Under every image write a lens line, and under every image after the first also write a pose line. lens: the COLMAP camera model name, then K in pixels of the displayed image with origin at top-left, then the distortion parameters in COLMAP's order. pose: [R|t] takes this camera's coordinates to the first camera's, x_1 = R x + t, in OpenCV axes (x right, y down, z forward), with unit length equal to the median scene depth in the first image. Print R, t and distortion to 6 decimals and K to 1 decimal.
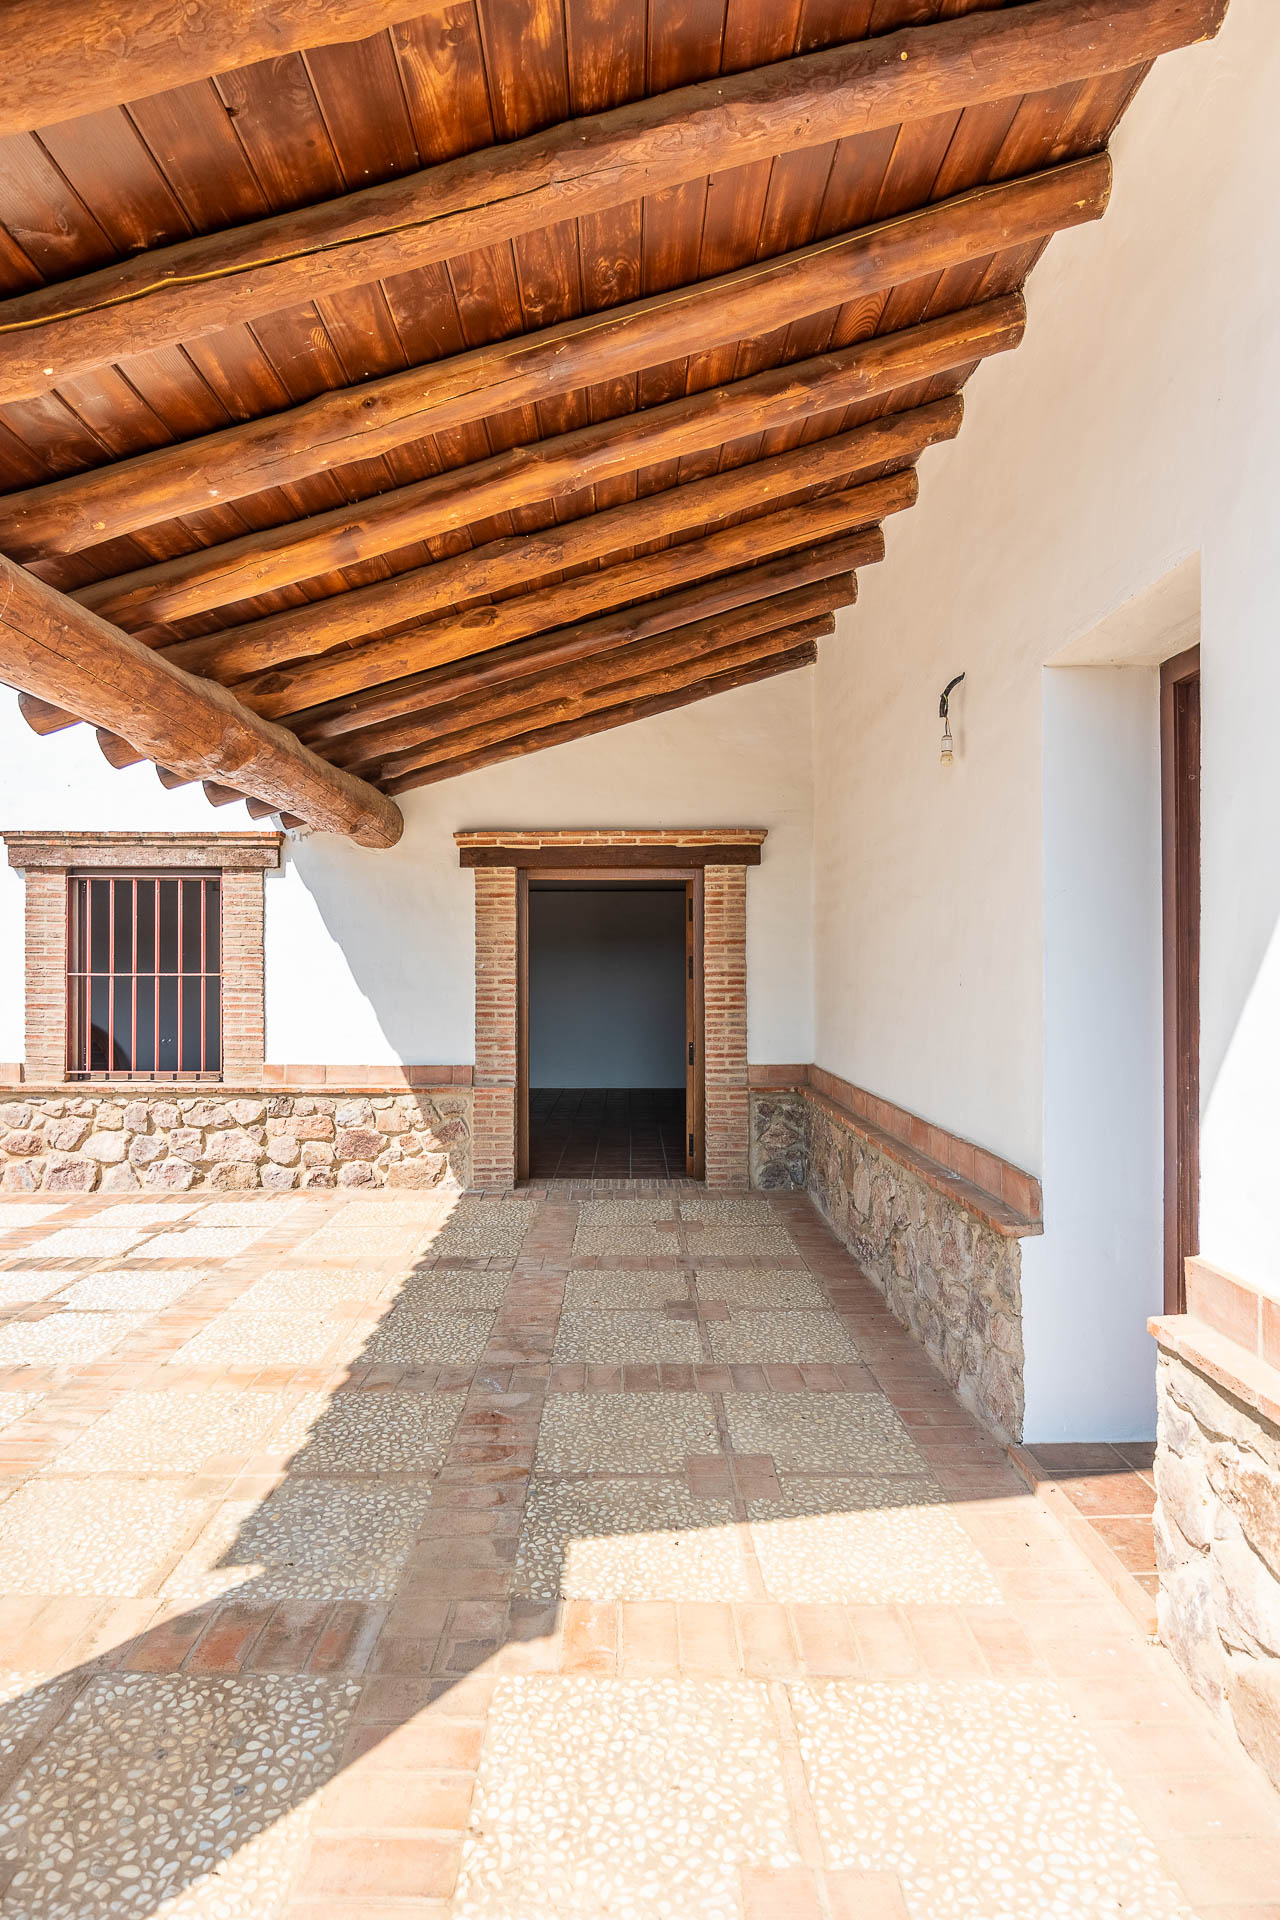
lens RADIAL K [[1083.4, 0, 606.7], [0, 1083.4, 977.6], [0, 0, 1]] dist [-0.002230, -0.004501]
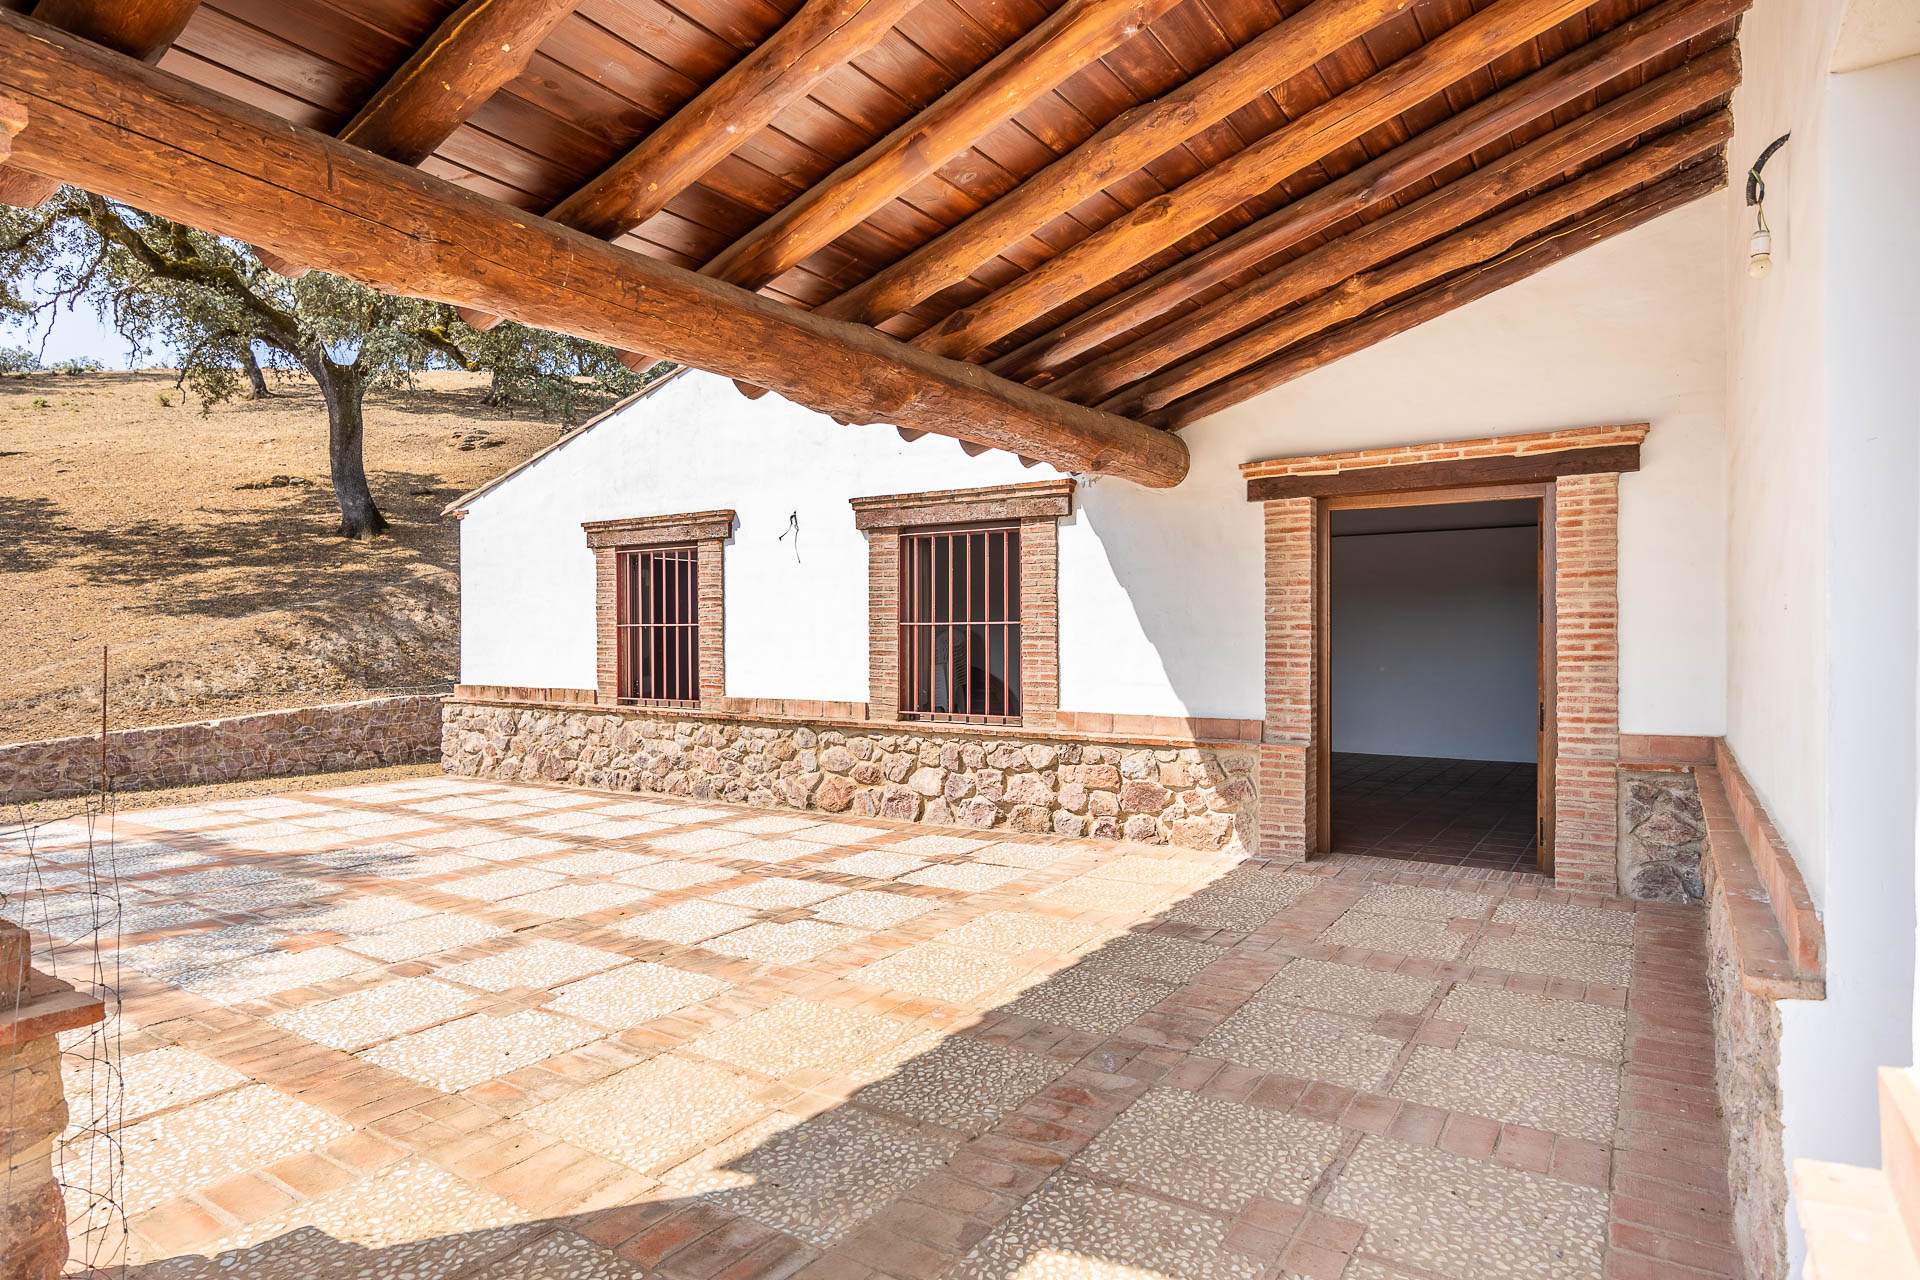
lens RADIAL K [[1083.4, 0, 953.7], [0, 1083.4, 656.3], [0, 0, 1]] dist [-0.002230, -0.004501]
pose [[0.835528, 0.007546, -0.549396, 0.158850], [-0.000457, 0.999915, 0.013040, 0.016164], [0.549448, -0.010644, 0.835460, 0.104904]]
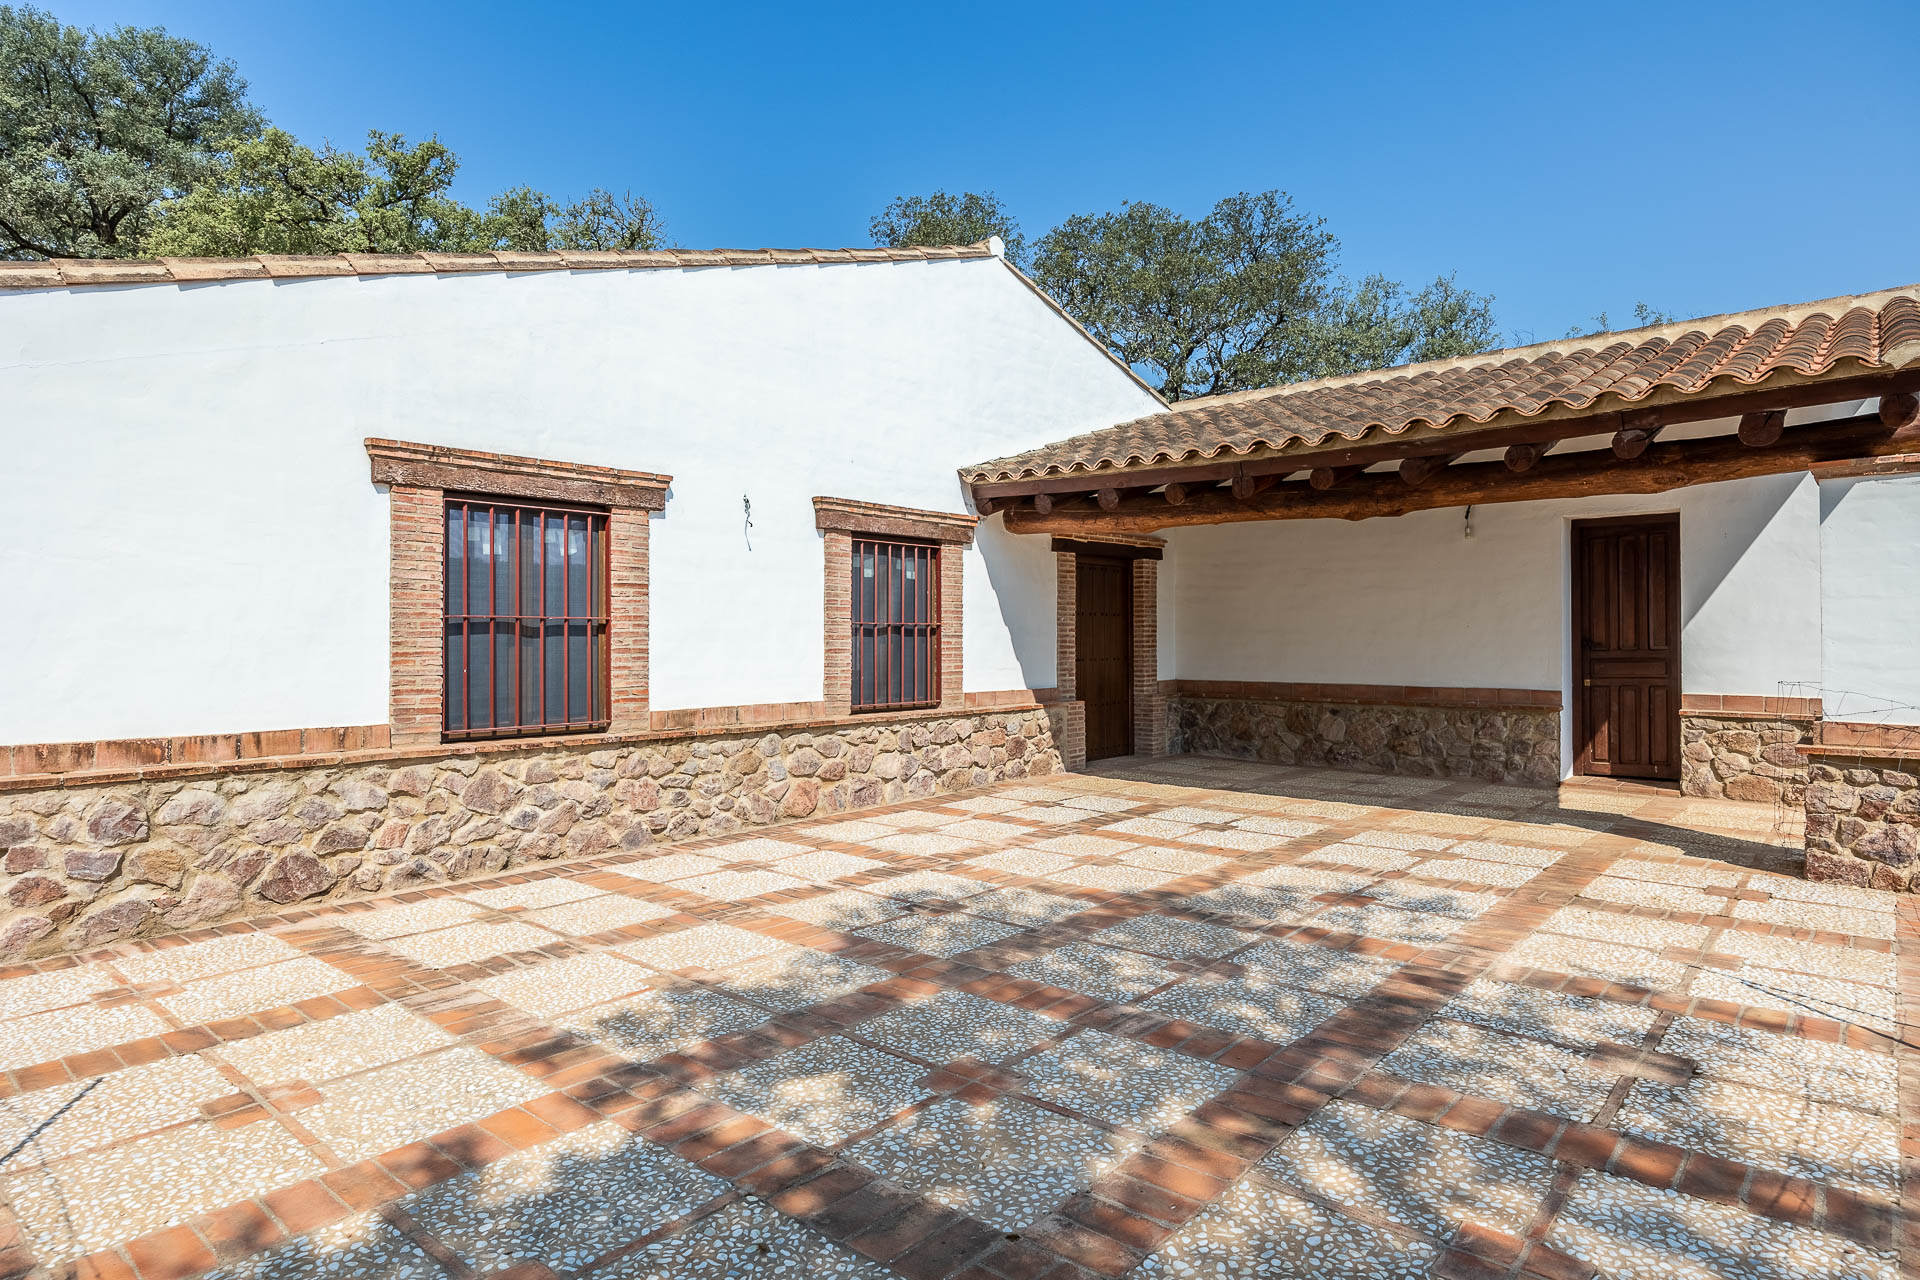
lens RADIAL K [[1083.4, 0, 974.9], [0, 1083.4, 641.5], [0, 0, 1]] dist [-0.002230, -0.004501]
pose [[0.651459, -0.005772, 0.758662, -1.314221], [0.004621, 0.999983, 0.003639, 0.013812], [-0.758670, 0.001135, 0.651474, 0.140039]]
